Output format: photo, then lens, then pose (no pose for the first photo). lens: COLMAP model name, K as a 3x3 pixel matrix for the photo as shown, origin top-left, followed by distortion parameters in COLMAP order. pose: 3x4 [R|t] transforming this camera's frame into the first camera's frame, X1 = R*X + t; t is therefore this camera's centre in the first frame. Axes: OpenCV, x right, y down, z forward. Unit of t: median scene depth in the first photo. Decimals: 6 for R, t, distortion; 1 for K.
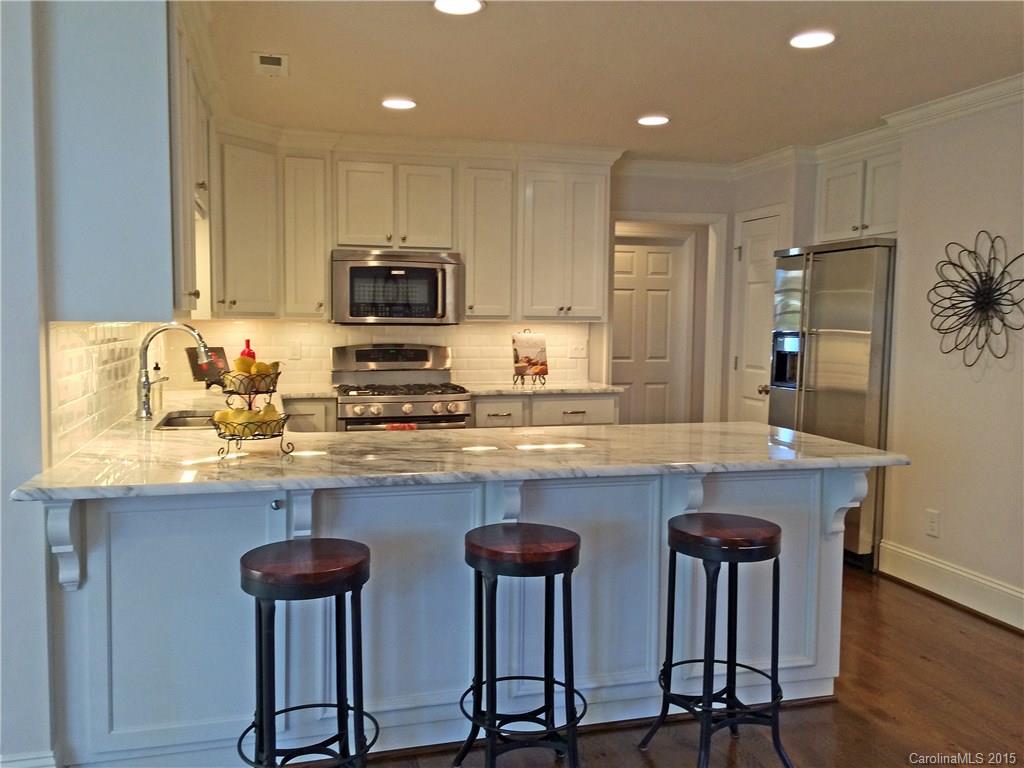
lens RADIAL K [[896.7, 0, 515.2], [0, 896.7, 386.3], [0, 0, 1]] dist [0.034878, -0.003729]
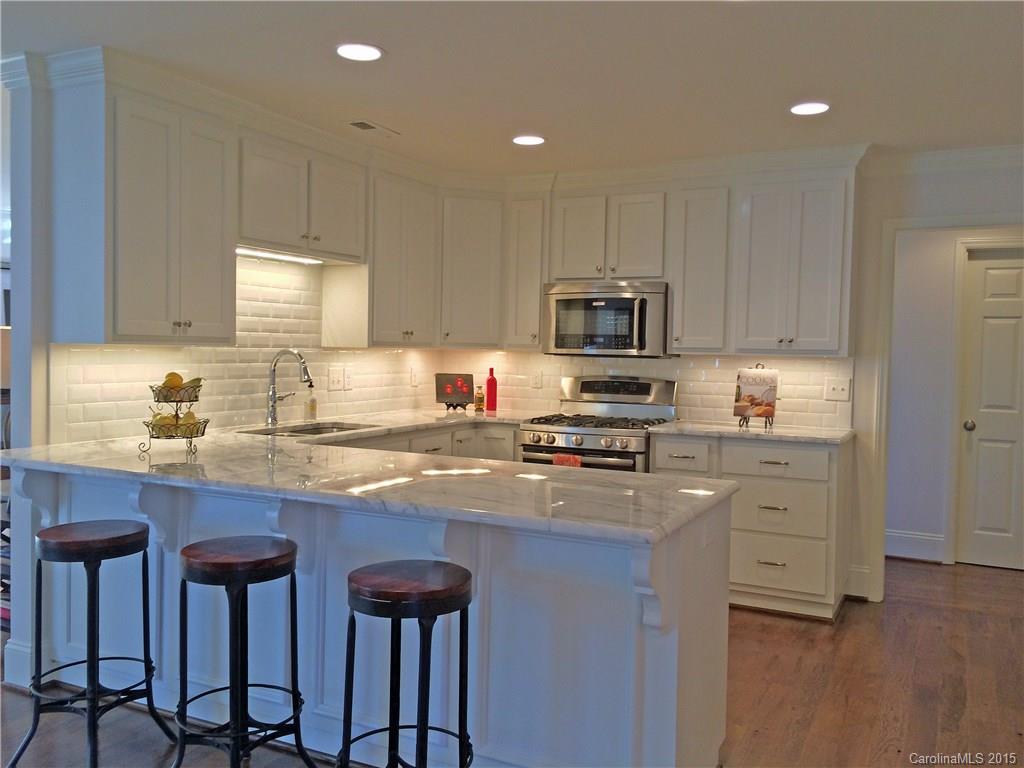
lens RADIAL K [[896.7, 0, 513.4], [0, 896.7, 386.3], [0, 0, 1]] dist [0.034878, -0.003729]
pose [[0.724938, 0.035237, -0.687913, 0.476550], [-0.065436, 0.997697, -0.017853, -0.011572], [0.685699, 0.057956, 0.725574, 0.215862]]
